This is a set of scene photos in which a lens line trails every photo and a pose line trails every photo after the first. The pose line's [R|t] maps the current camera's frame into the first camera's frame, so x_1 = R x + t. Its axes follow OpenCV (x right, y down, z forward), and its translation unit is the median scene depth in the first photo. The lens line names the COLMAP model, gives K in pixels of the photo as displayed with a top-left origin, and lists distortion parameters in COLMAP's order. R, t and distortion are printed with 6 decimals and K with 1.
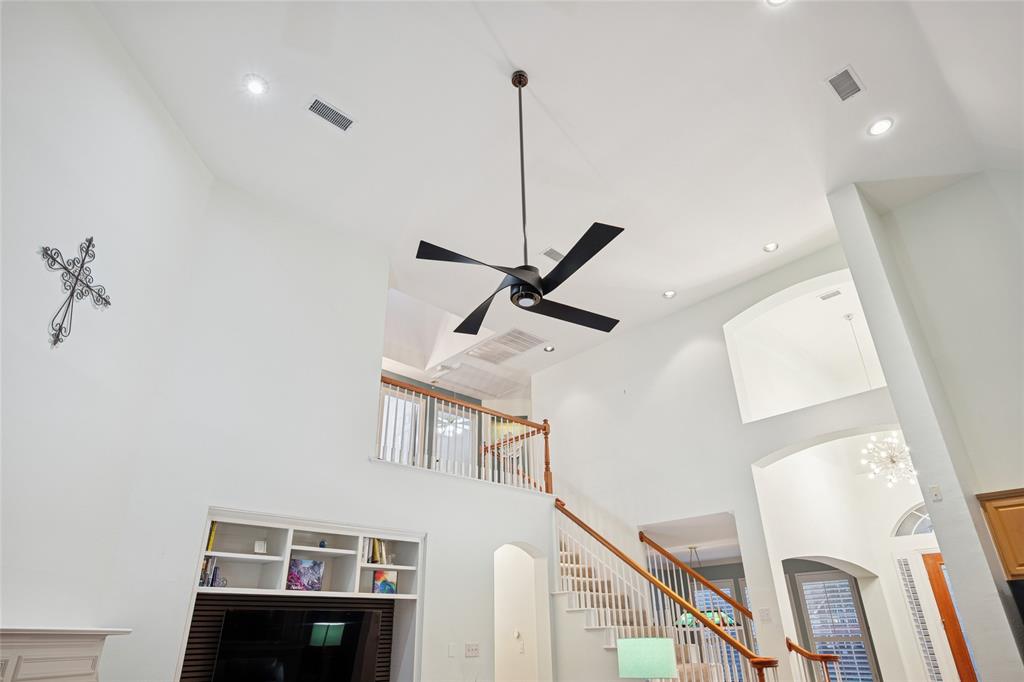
lens RADIAL K [[590.6, 0, 512.0], [0, 590.6, 341.0], [0, 0, 1]] dist [-0.000396, -0.000228]
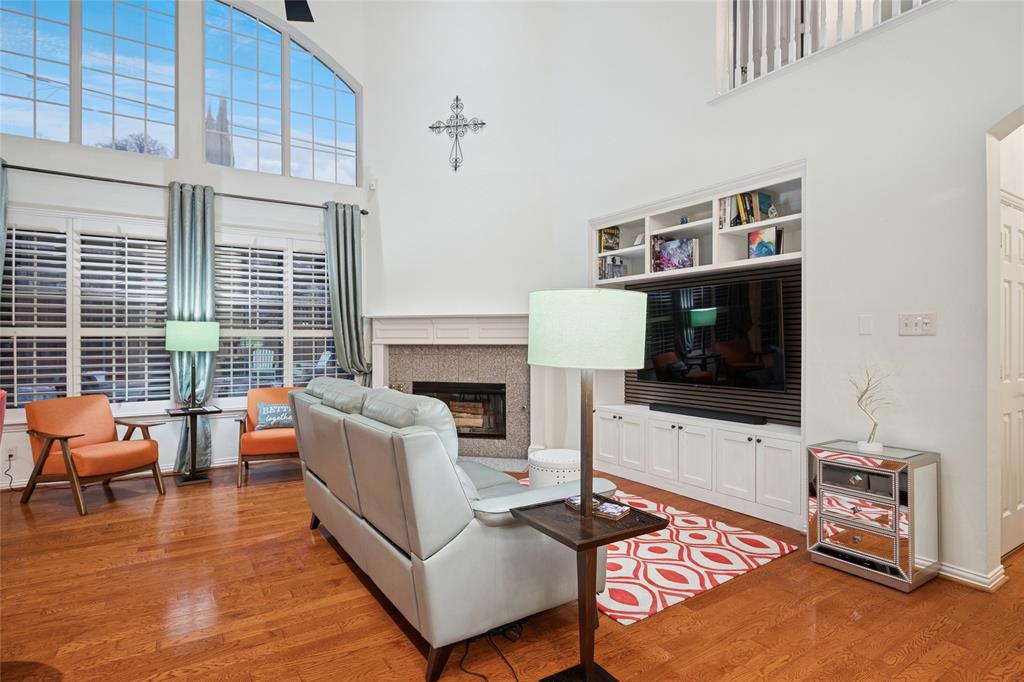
lens RADIAL K [[526.6, 0, 512.0], [0, 526.6, 341.0], [0, 0, 1]] dist [-0.000149, 0.000110]
pose [[-0.176115, 0.022470, -0.984113, 0.503372], [0.450177, 0.890906, -0.060221, 0.419591], [0.875399, -0.453631, -0.167018, 0.785928]]
